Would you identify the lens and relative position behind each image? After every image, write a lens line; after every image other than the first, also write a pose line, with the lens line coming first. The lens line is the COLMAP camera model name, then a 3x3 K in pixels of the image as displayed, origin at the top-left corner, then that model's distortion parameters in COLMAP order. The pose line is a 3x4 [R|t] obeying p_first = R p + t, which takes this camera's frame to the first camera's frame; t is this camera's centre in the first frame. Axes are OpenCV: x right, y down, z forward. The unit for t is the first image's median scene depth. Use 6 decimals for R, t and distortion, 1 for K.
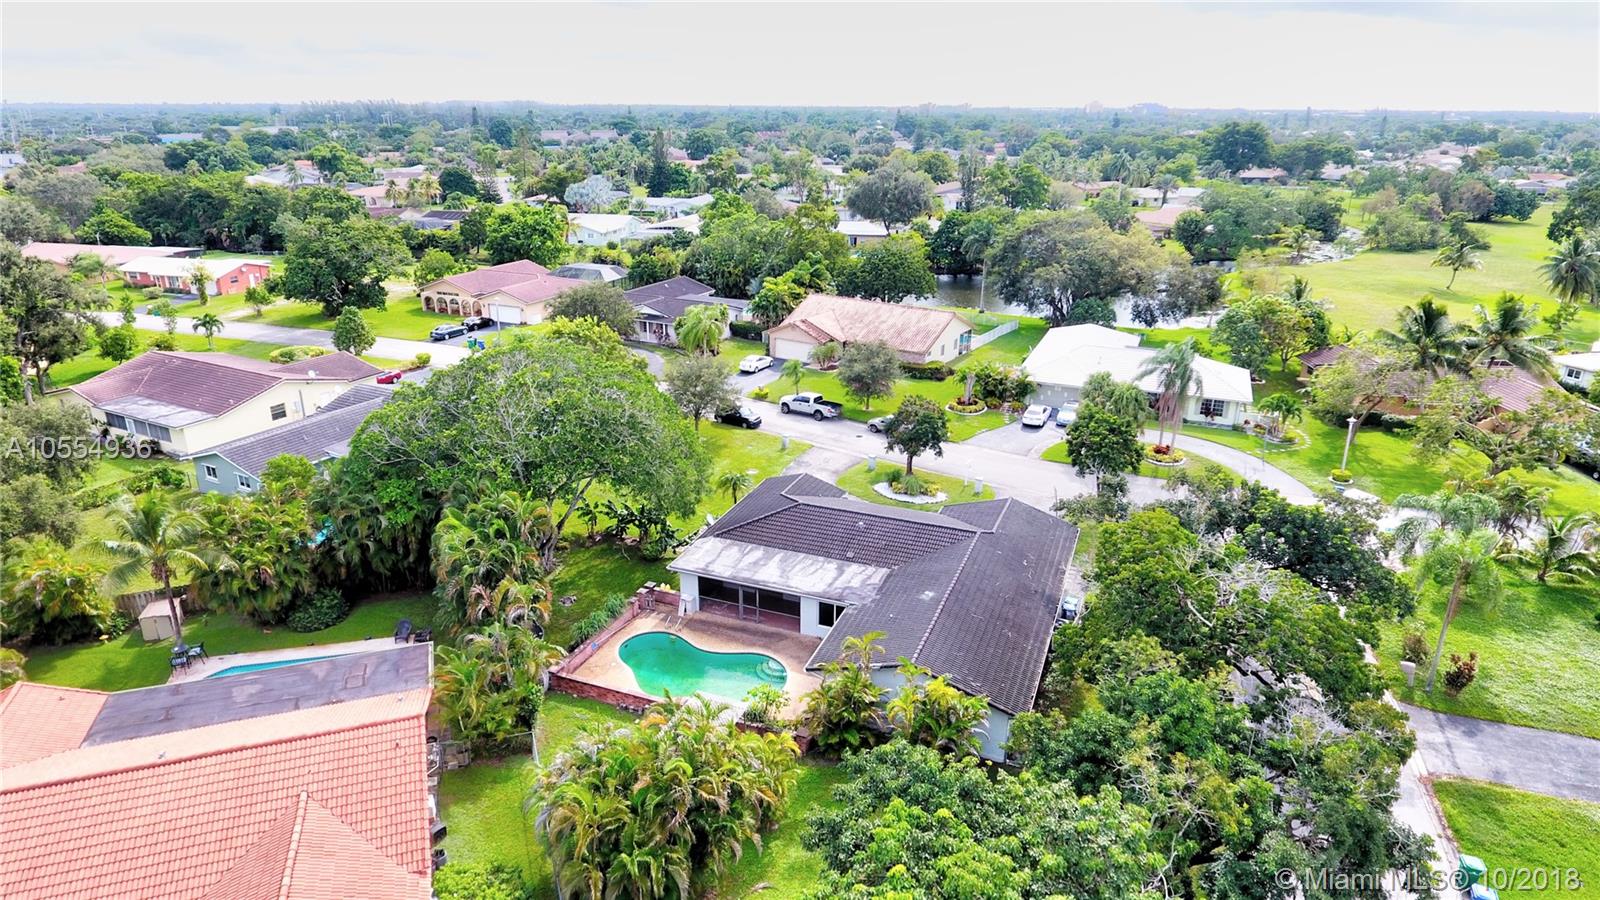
lens RADIAL K [[946.1, 0, 792.0], [0, 946.1, 440.8], [0, 0, 1]] dist [-0.007197, -0.000069]
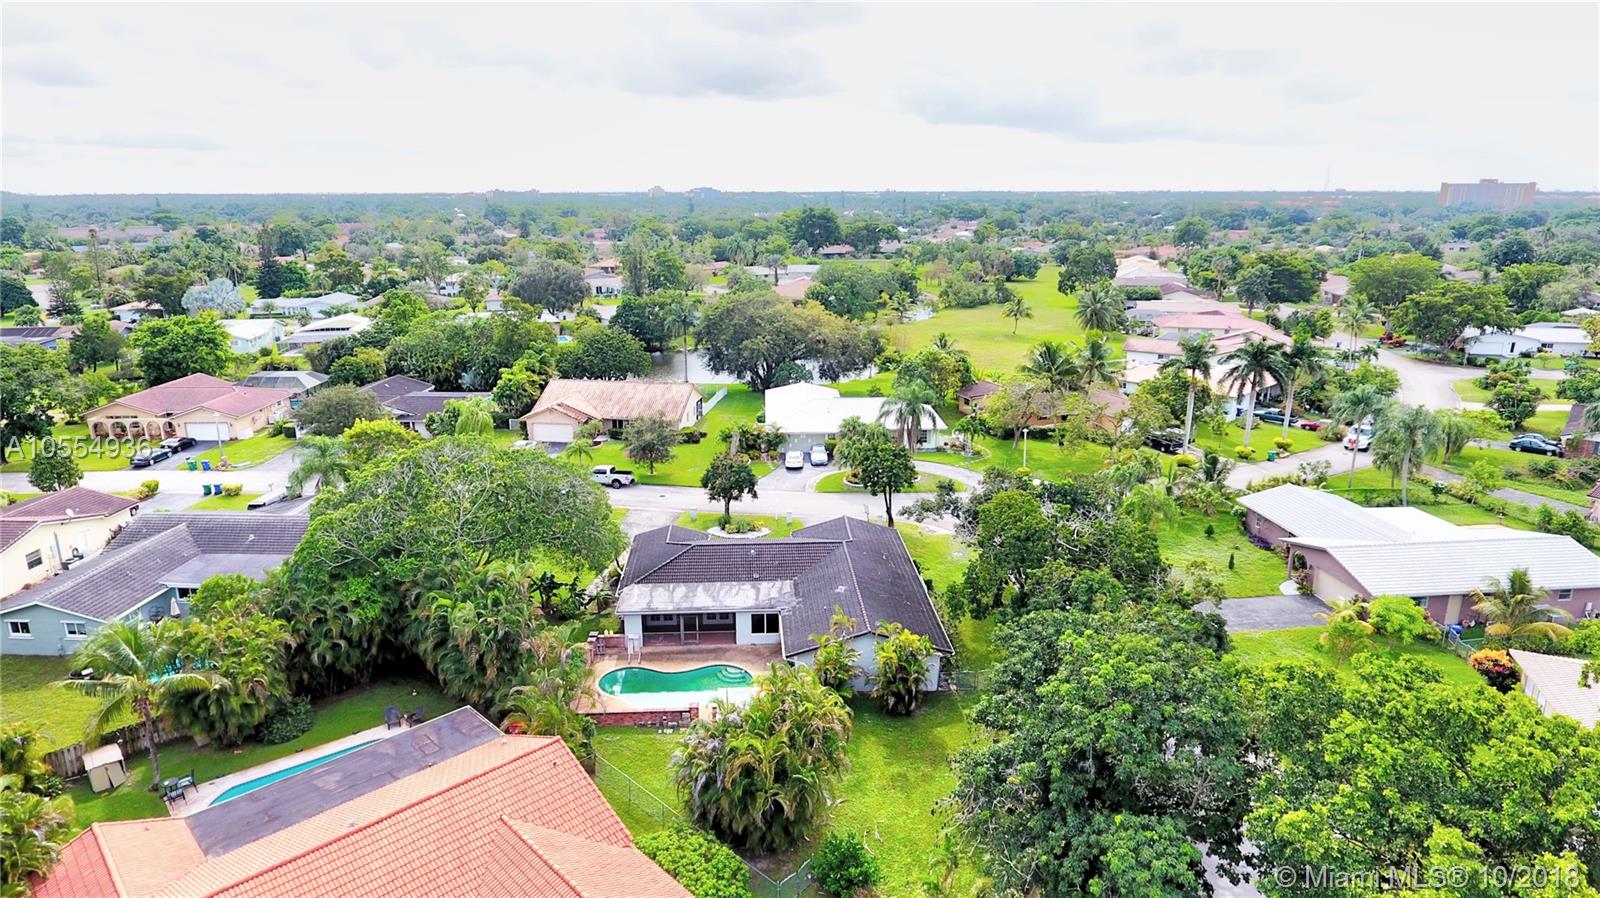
lens RADIAL K [[946.1, 0, 792.0], [0, 946.1, 439.8], [0, 0, 1]] dist [-0.007197, -0.000069]
pose [[0.904977, -0.115546, 0.409471, -0.240396], [0.149132, 0.987504, -0.050941, 0.009400], [-0.398468, 0.107166, 0.910900, -0.101985]]
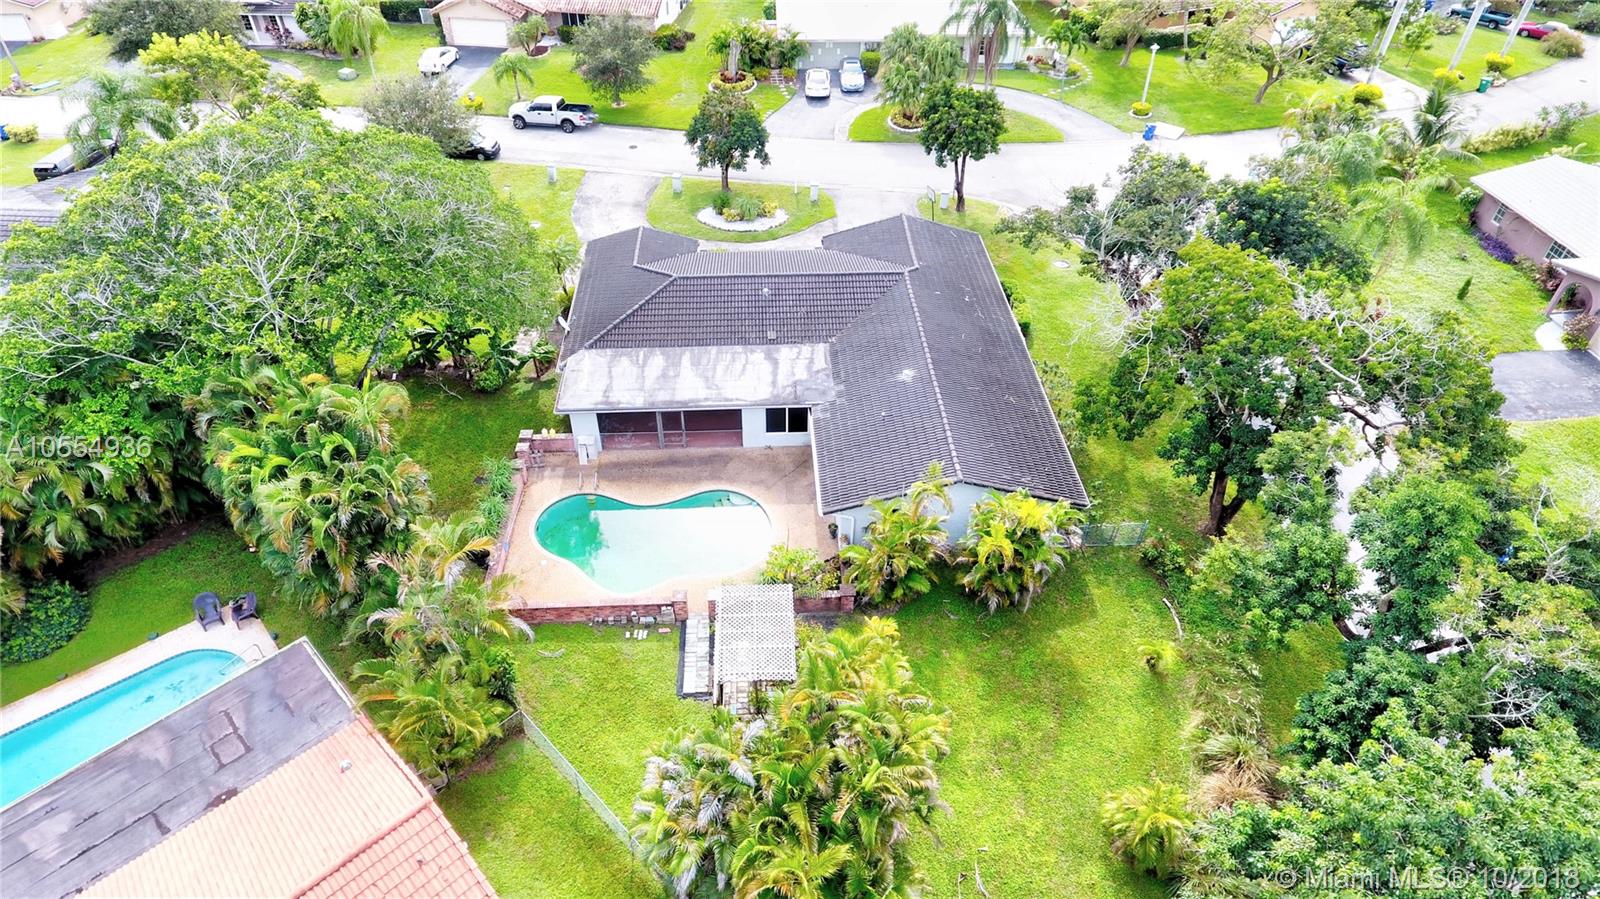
lens RADIAL K [[946.1, 0, 792.0], [0, 946.1, 440.3], [0, 0, 1]] dist [-0.007197, -0.000069]
pose [[0.907367, -0.273438, 0.319243, -0.128219], [0.140040, 0.912751, 0.383763, -0.065223], [-0.396325, -0.303507, 0.866493, 0.171509]]
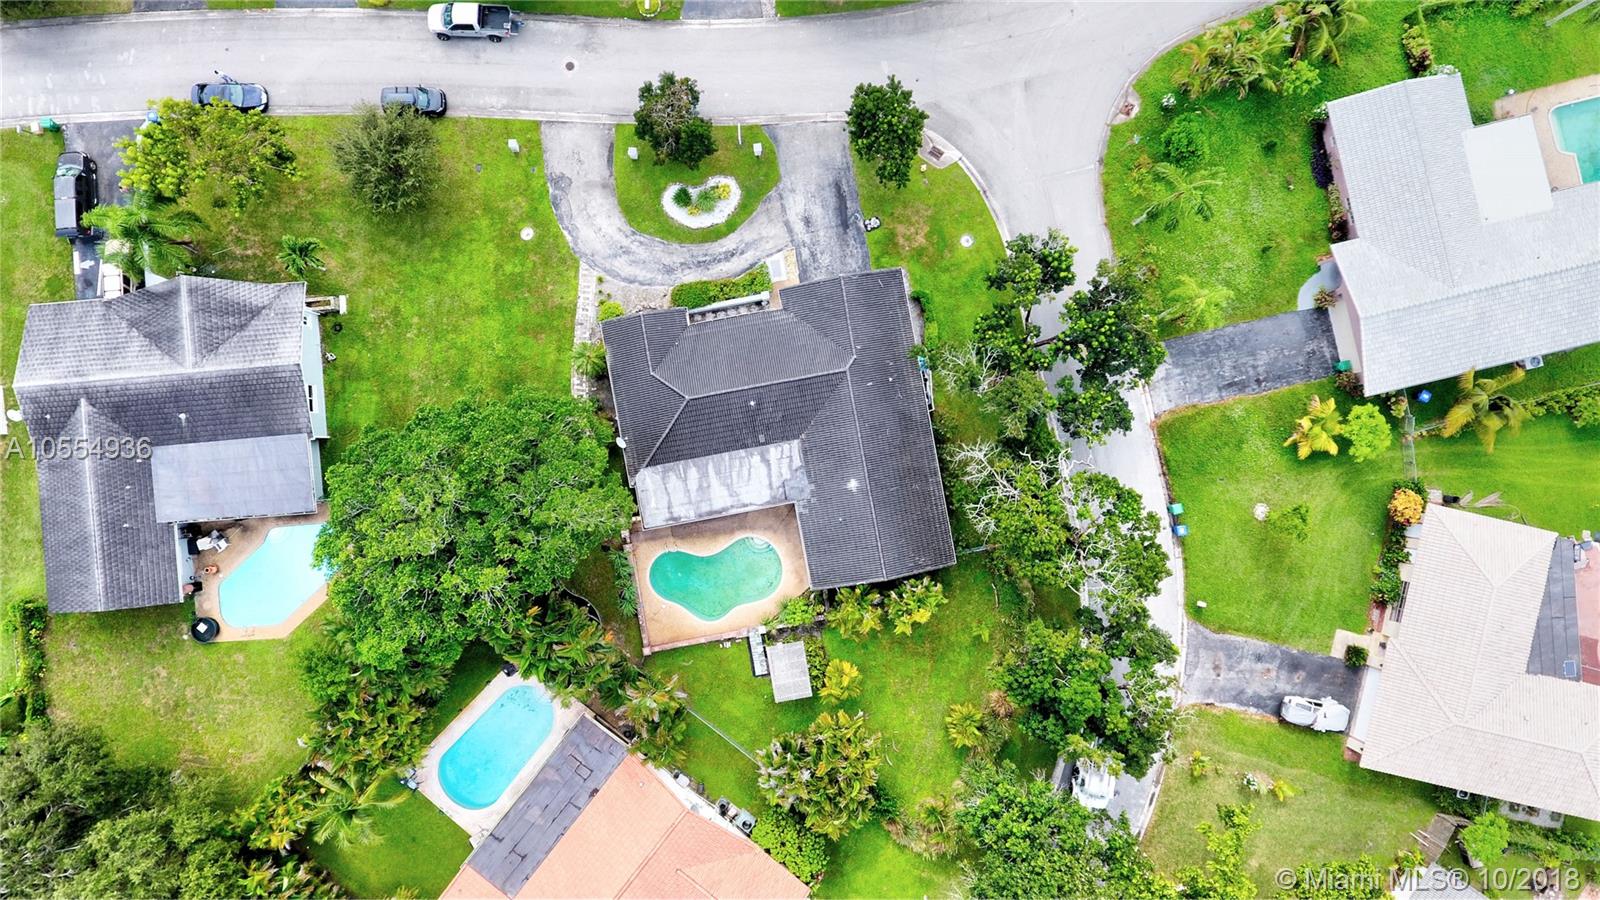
lens RADIAL K [[946.1, 0, 792.0], [0, 946.1, 440.8], [0, 0, 1]] dist [-0.007197, -0.000069]
pose [[0.843293, -0.537443, 0.003417, 0.055484], [0.179649, 0.287864, 0.940670, -0.637894], [-0.506540, -0.792647, 0.339305, 0.357856]]
